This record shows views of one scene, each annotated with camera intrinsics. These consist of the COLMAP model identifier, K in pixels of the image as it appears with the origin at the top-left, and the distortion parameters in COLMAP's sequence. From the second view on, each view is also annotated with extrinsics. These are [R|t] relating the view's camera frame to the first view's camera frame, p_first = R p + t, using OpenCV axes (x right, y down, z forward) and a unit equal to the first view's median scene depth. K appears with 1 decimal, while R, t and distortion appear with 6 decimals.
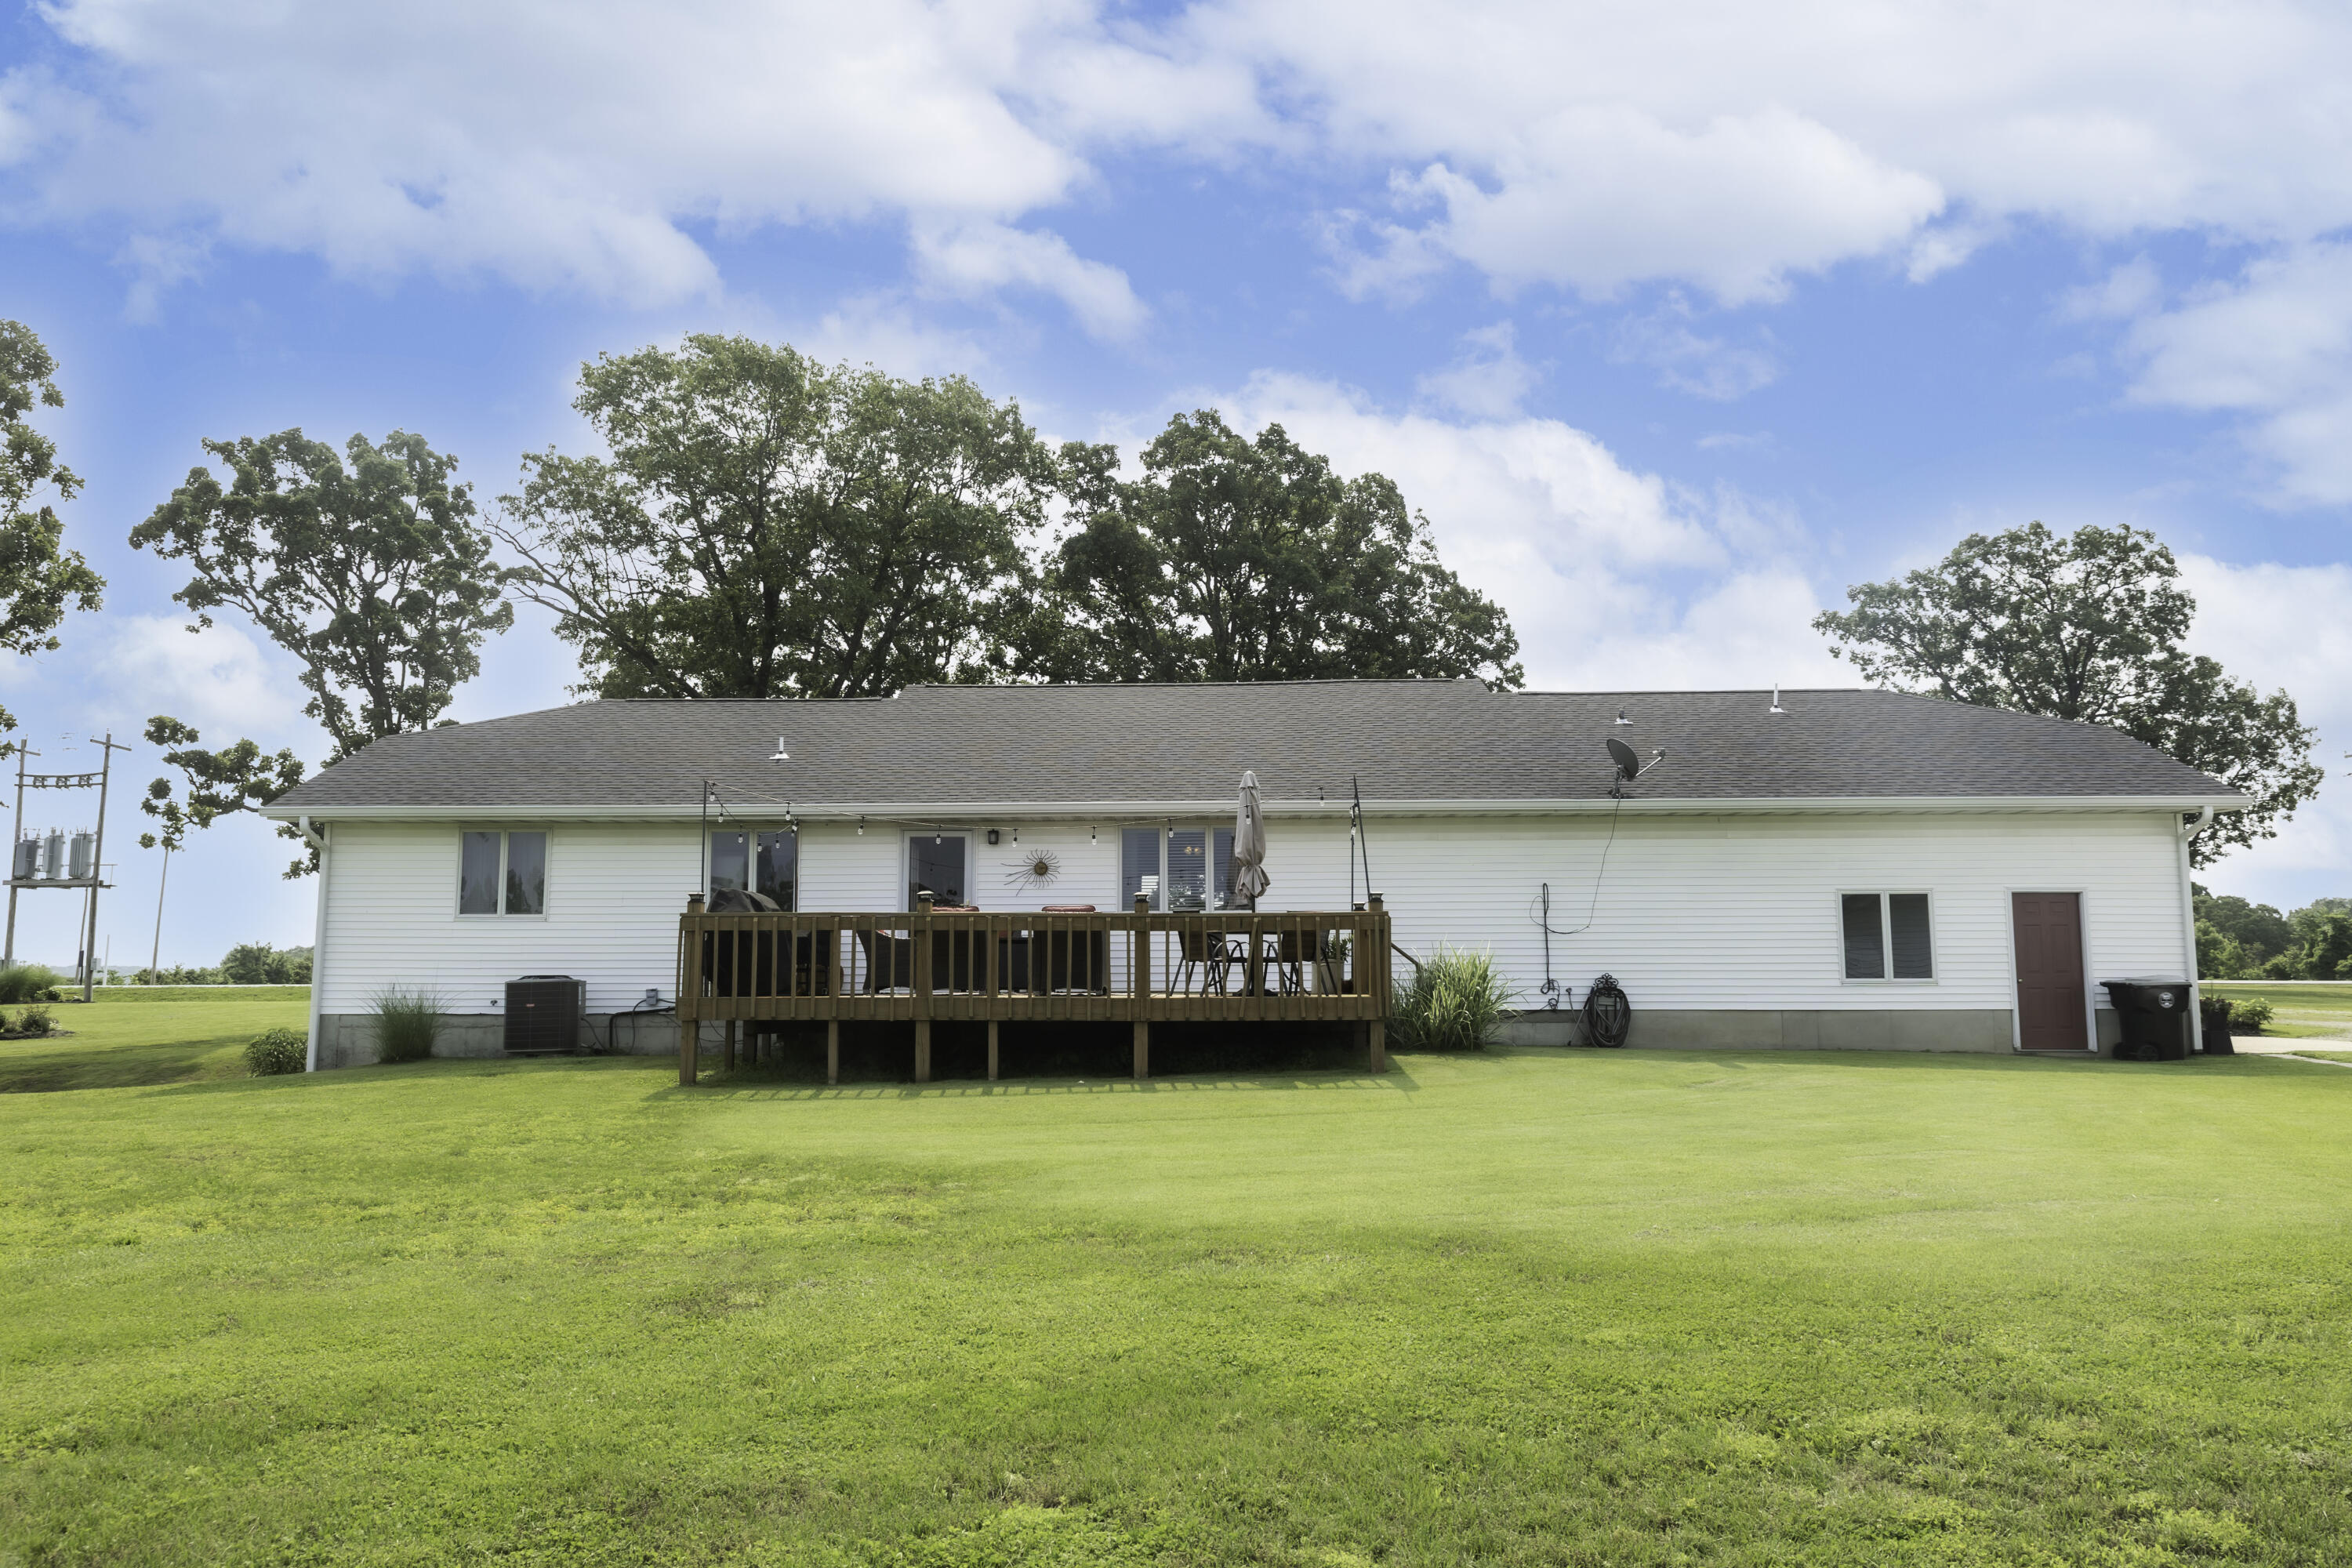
lens RADIAL K [[1680.4, 0, 1176.0], [0, 1680.4, 784.0], [0, 0, 1]] dist [0.004479, 0.002036]
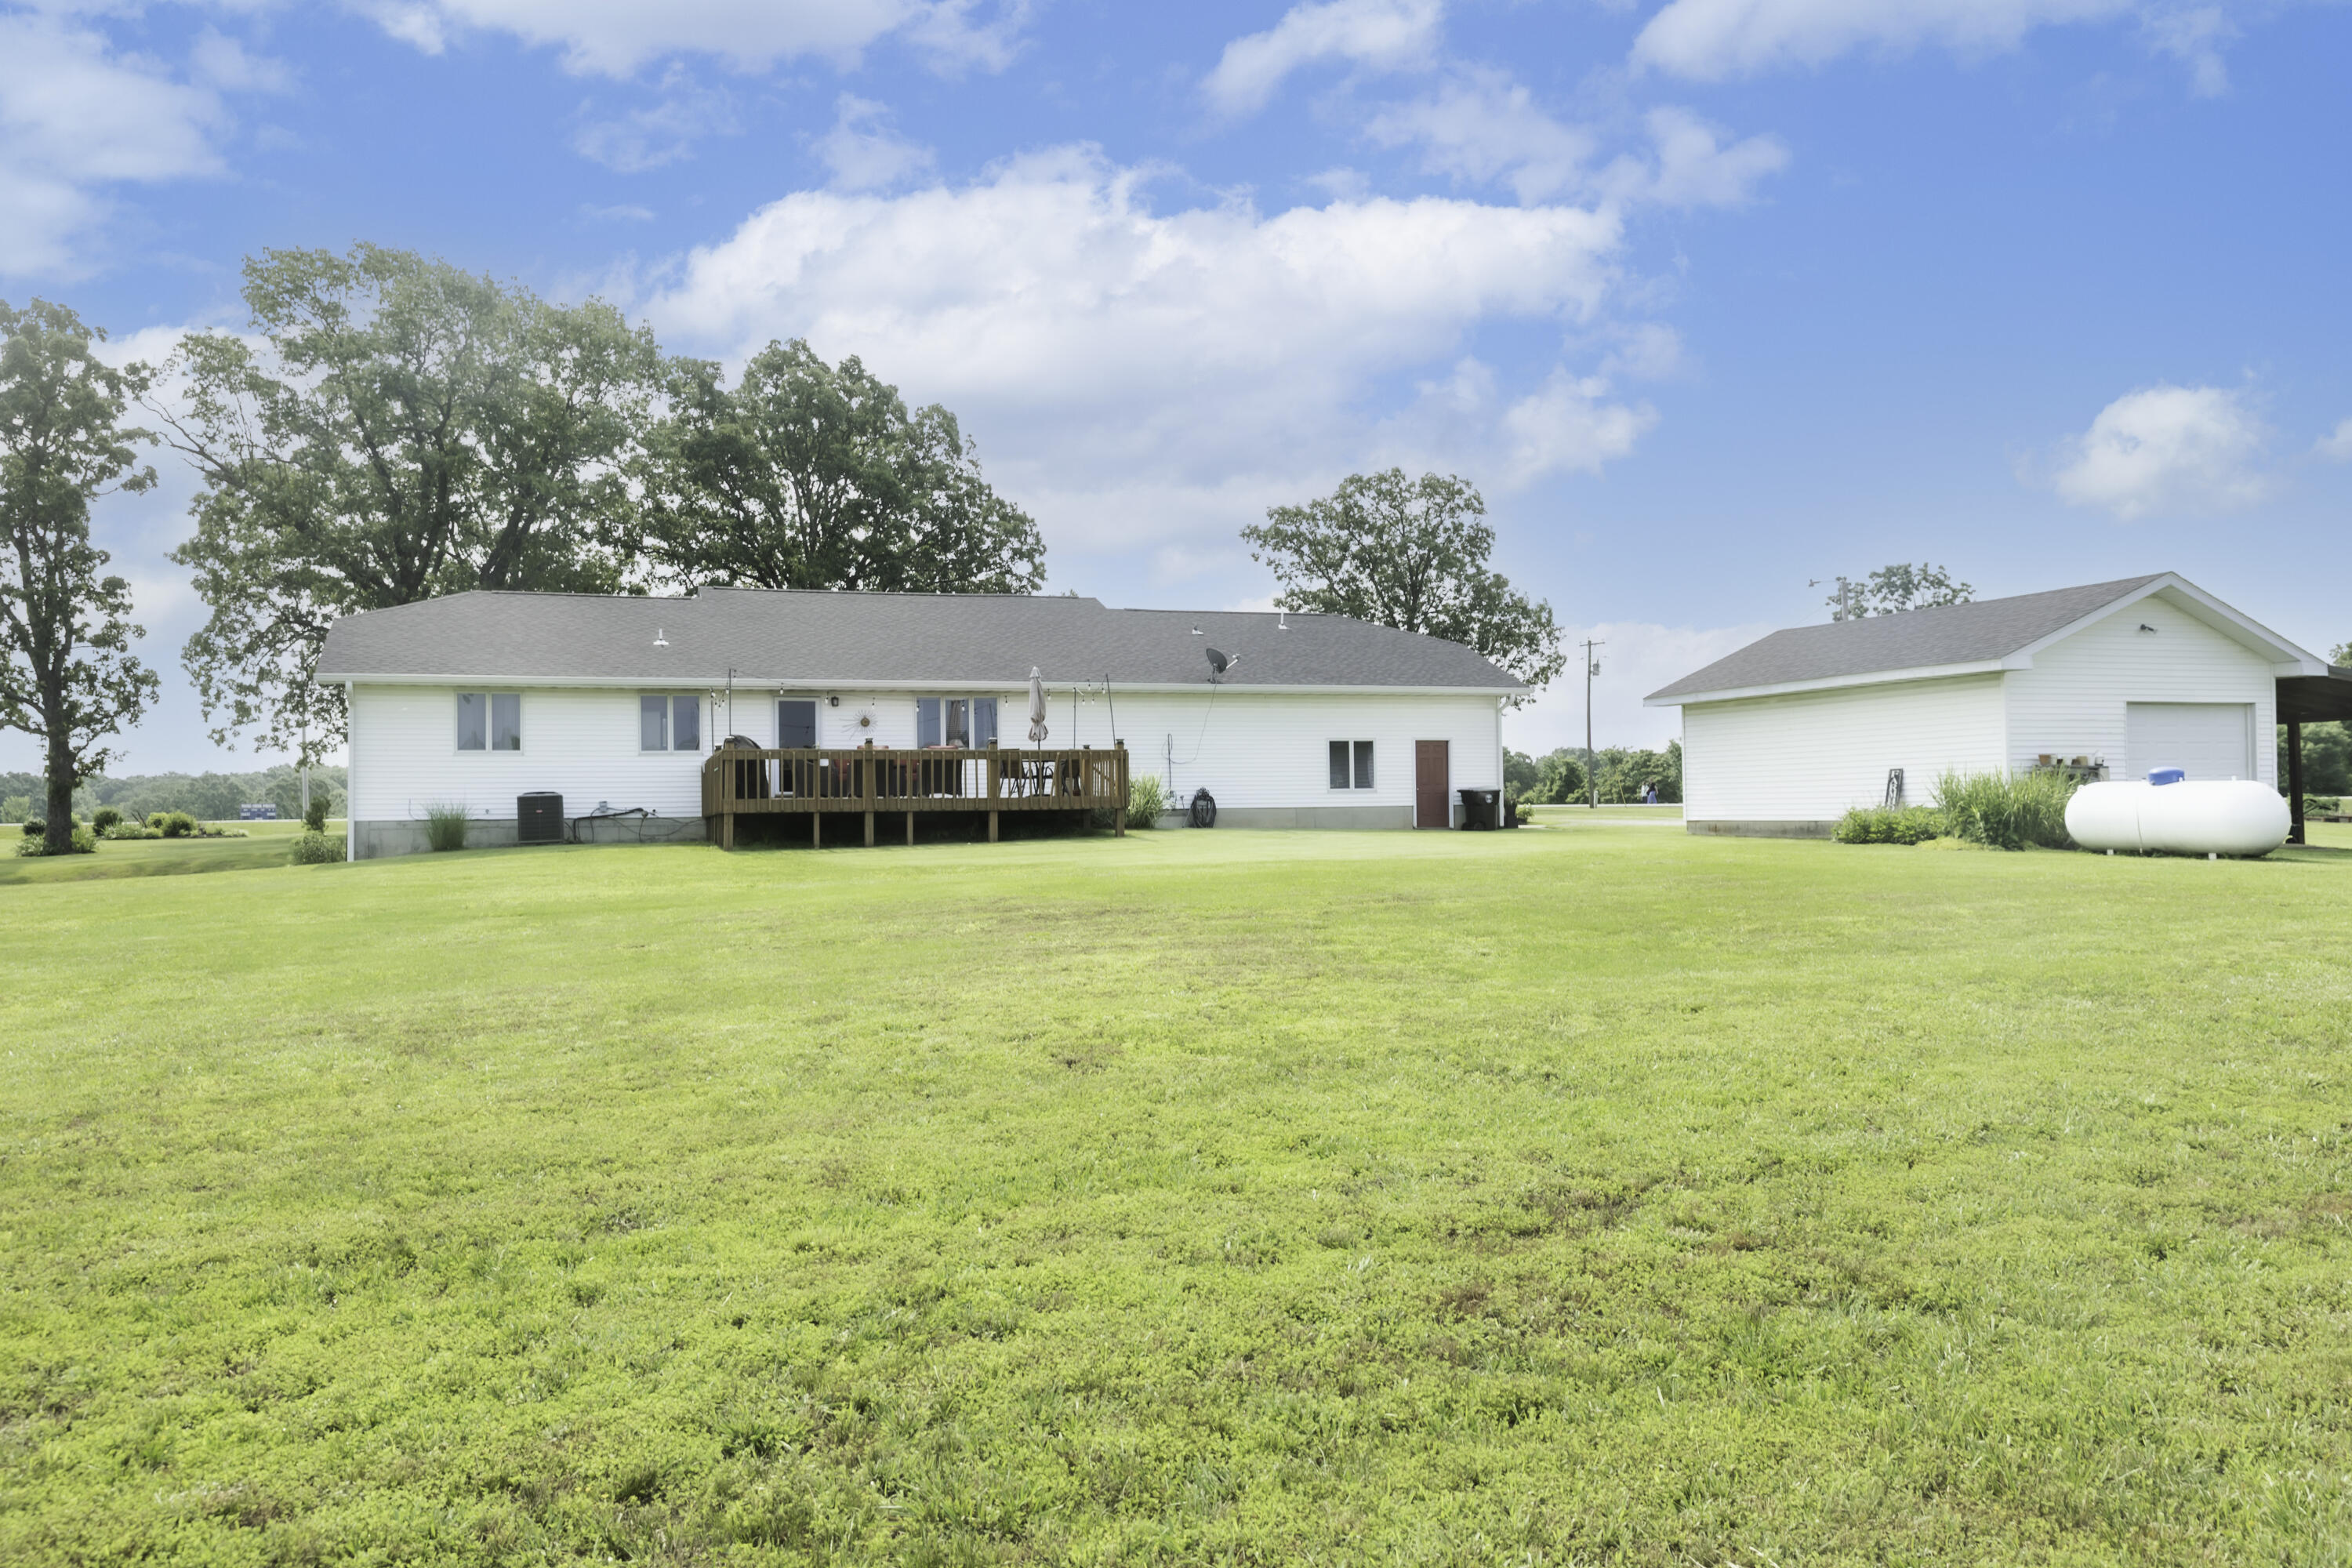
lens RADIAL K [[1680.4, 0, 1176.0], [0, 1680.4, 784.0], [0, 0, 1]] dist [0.004479, 0.002036]
pose [[0.931549, -0.005336, 0.363578, -0.149672], [-0.027591, 0.995972, 0.085311, -0.013053], [-0.362569, -0.089503, 0.927649, -0.217089]]
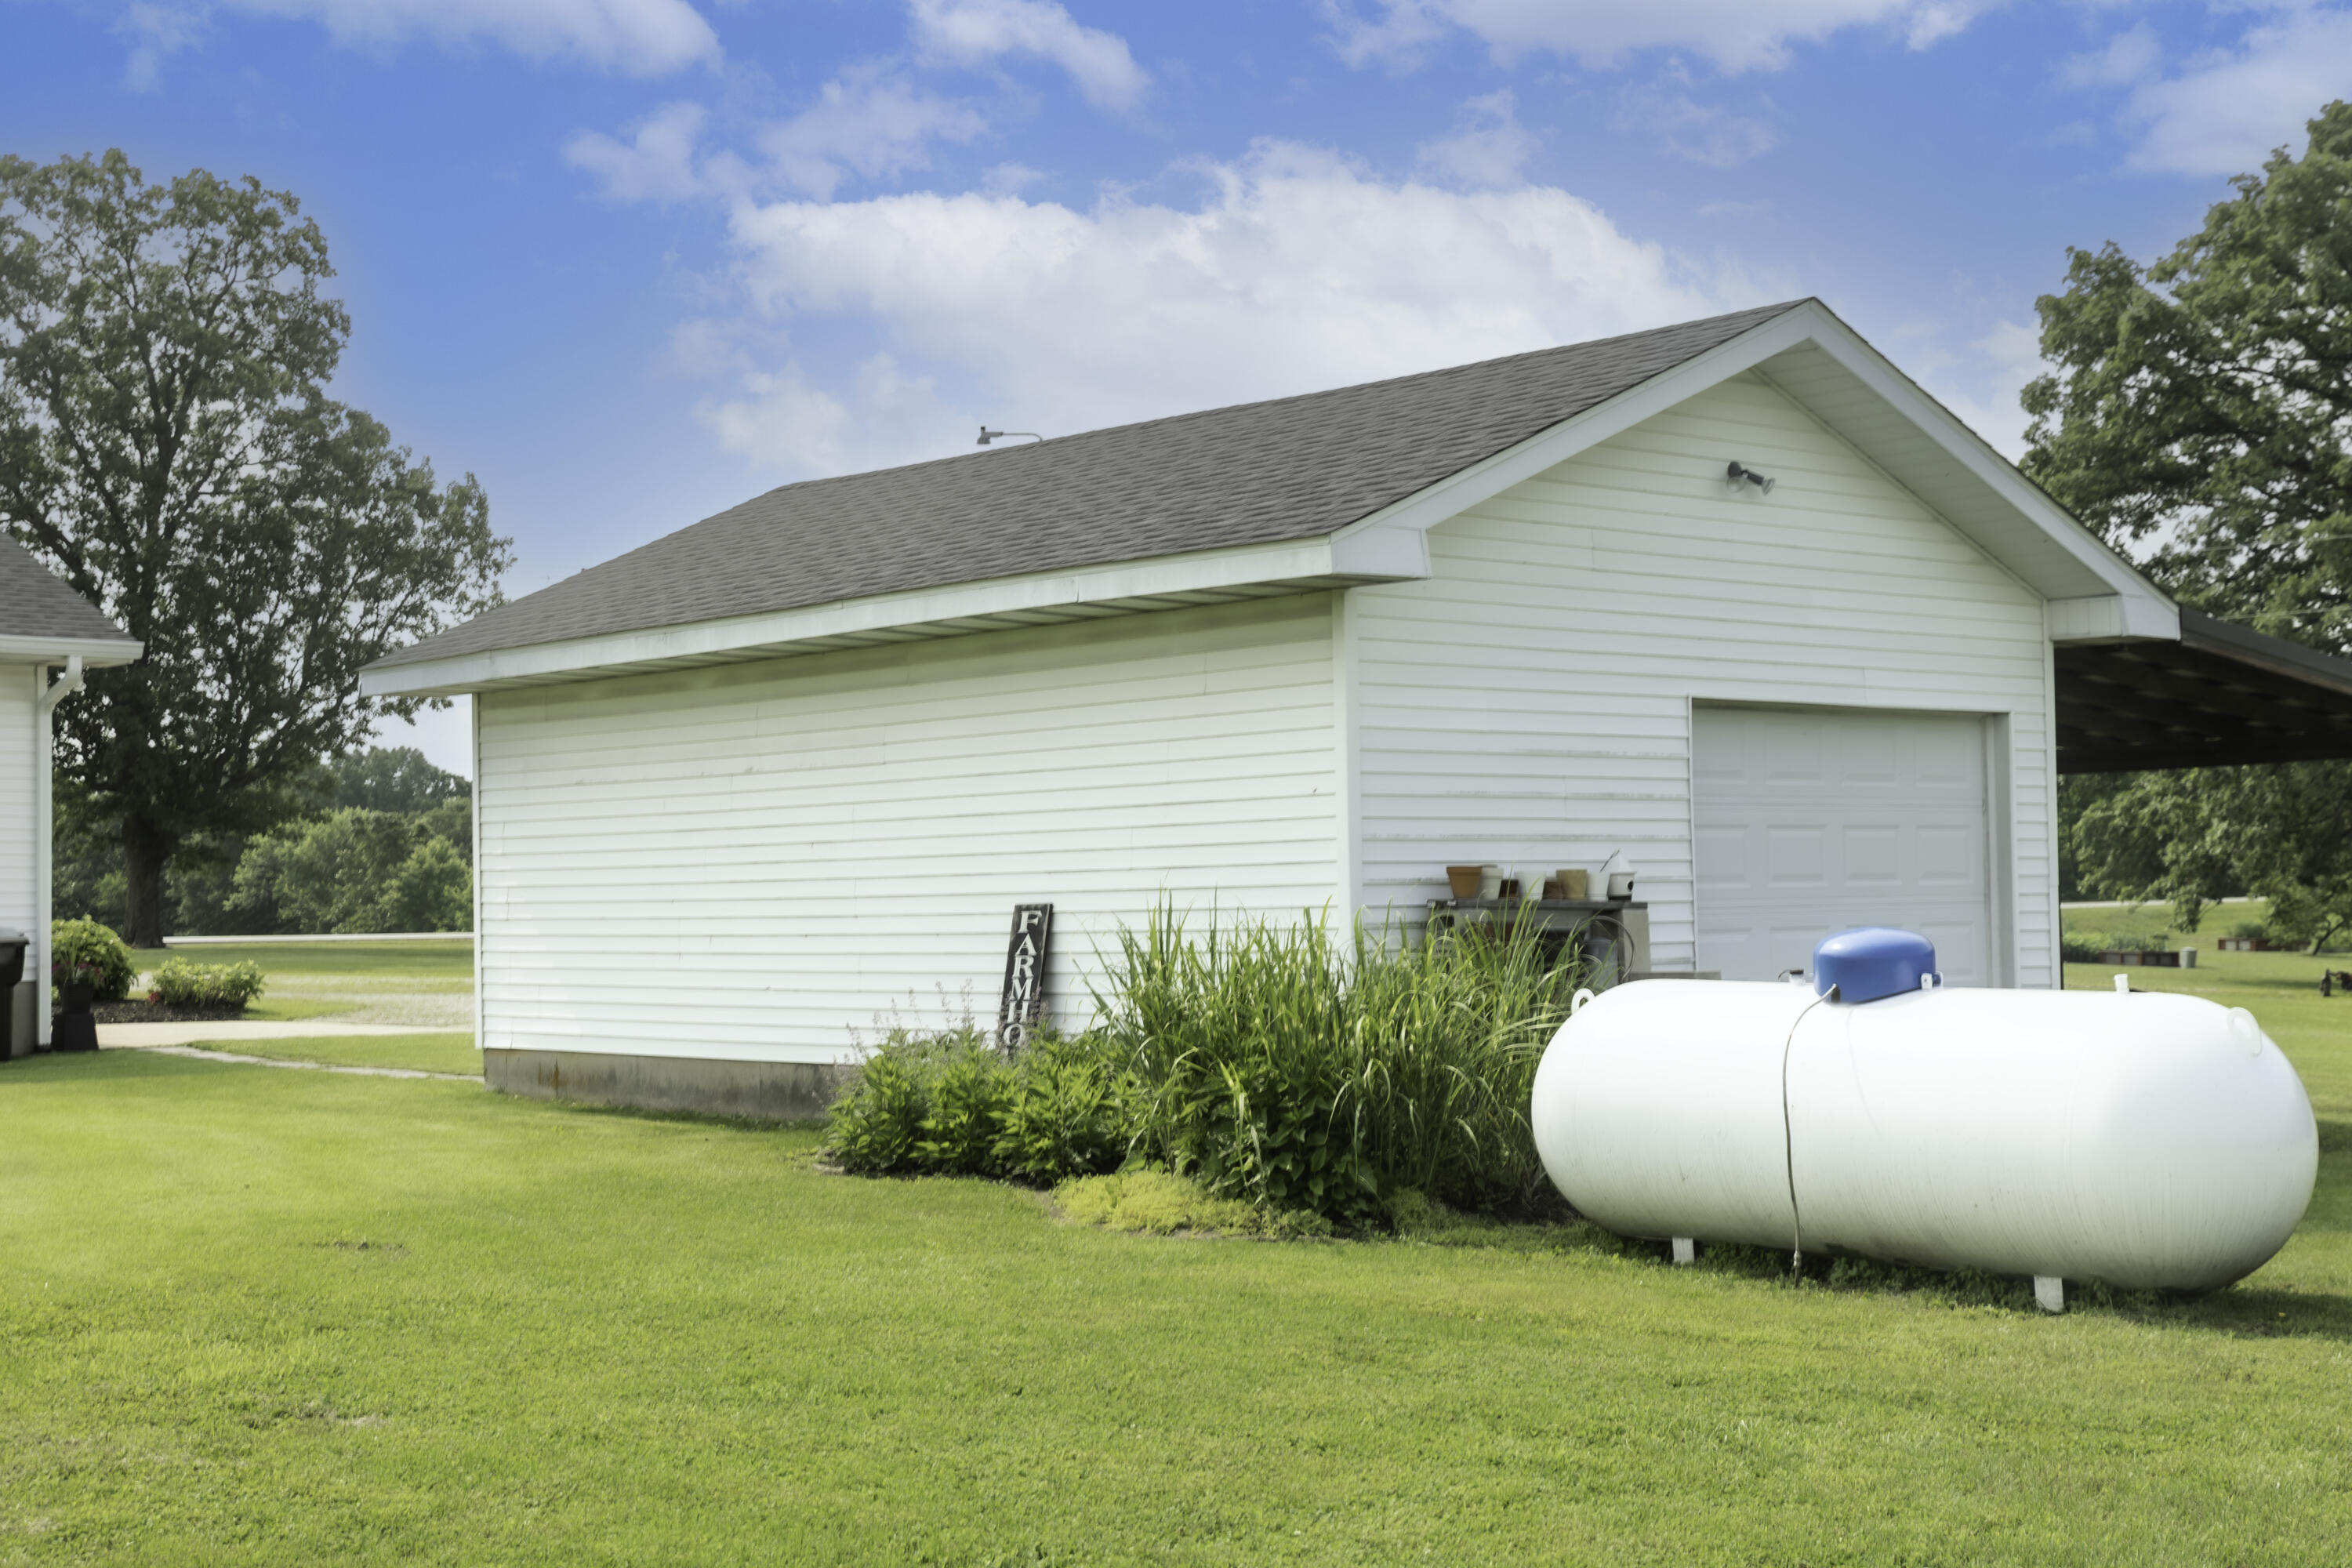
lens RADIAL K [[3139.9, 0, 1176.0], [0, 3139.9, 784.0], [0, 0, 1]] dist [-0.003559, -0.025178]
pose [[0.728182, 0.014843, 0.685223, 0.042645], [-0.058889, 0.997423, 0.040975, -0.004341], [-0.682849, -0.070189, 0.727180, -0.048392]]
